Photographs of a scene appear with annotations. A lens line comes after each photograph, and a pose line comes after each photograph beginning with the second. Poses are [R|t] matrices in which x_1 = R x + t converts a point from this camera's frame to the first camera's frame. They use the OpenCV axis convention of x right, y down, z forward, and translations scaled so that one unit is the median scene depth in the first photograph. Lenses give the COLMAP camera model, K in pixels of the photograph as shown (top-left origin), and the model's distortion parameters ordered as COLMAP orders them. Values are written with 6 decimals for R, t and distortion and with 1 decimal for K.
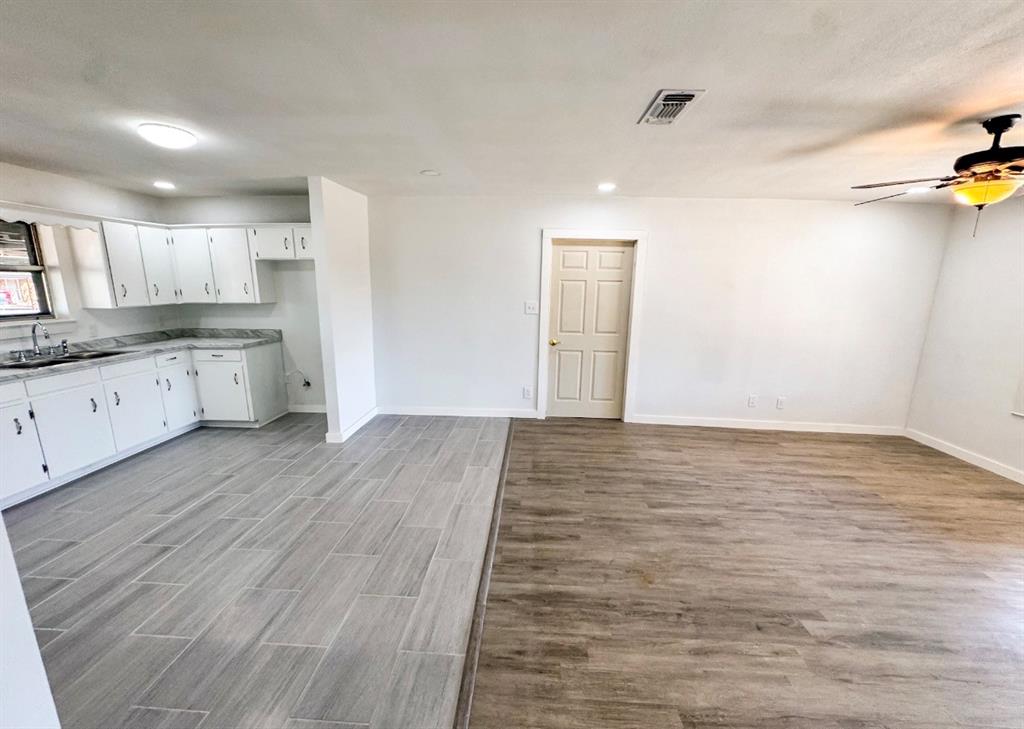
lens RADIAL K [[410.5, 0, 511.4], [0, 410.5, 371.9], [0, 0, 1]] dist [-0.004101, 0.001126]
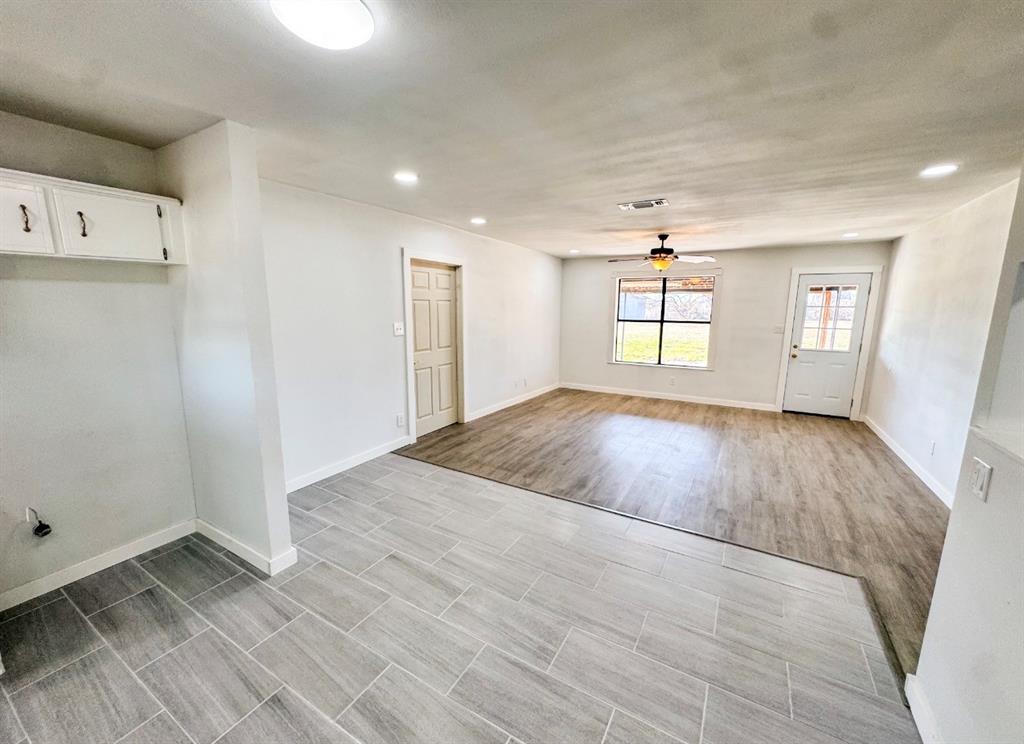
lens RADIAL K [[410.3, 0, 511.8], [0, 410.3, 374.4], [0, 0, 1]] dist [-0.005762, 0.000938]
pose [[0.454143, -0.161899, 0.876095, -0.855596], [0.184797, 0.979082, 0.085137, -0.110460], [-0.871553, 0.123235, 0.474562, 0.432784]]
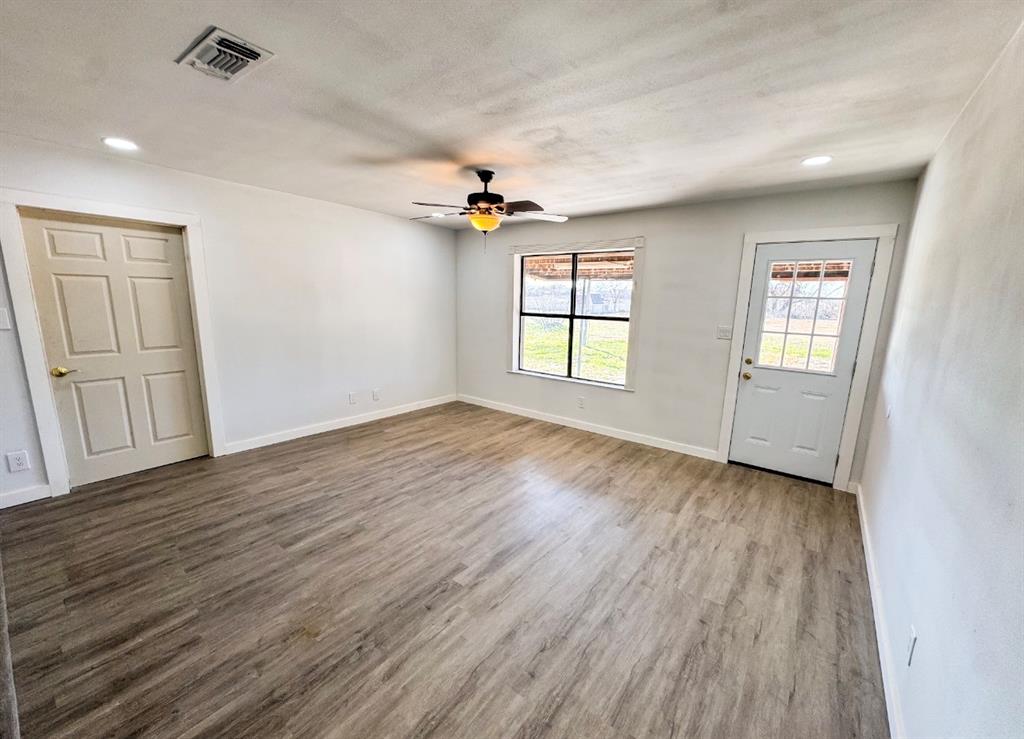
lens RADIAL K [[410.3, 0, 512.1], [0, 410.3, 373.2], [0, 0, 1]] dist [-0.005762, 0.000938]
pose [[0.563873, -0.156724, 0.810854, -0.020792], [0.157911, 0.984174, 0.080412, -0.013396], [-0.810624, 0.082701, 0.579698, 0.085486]]
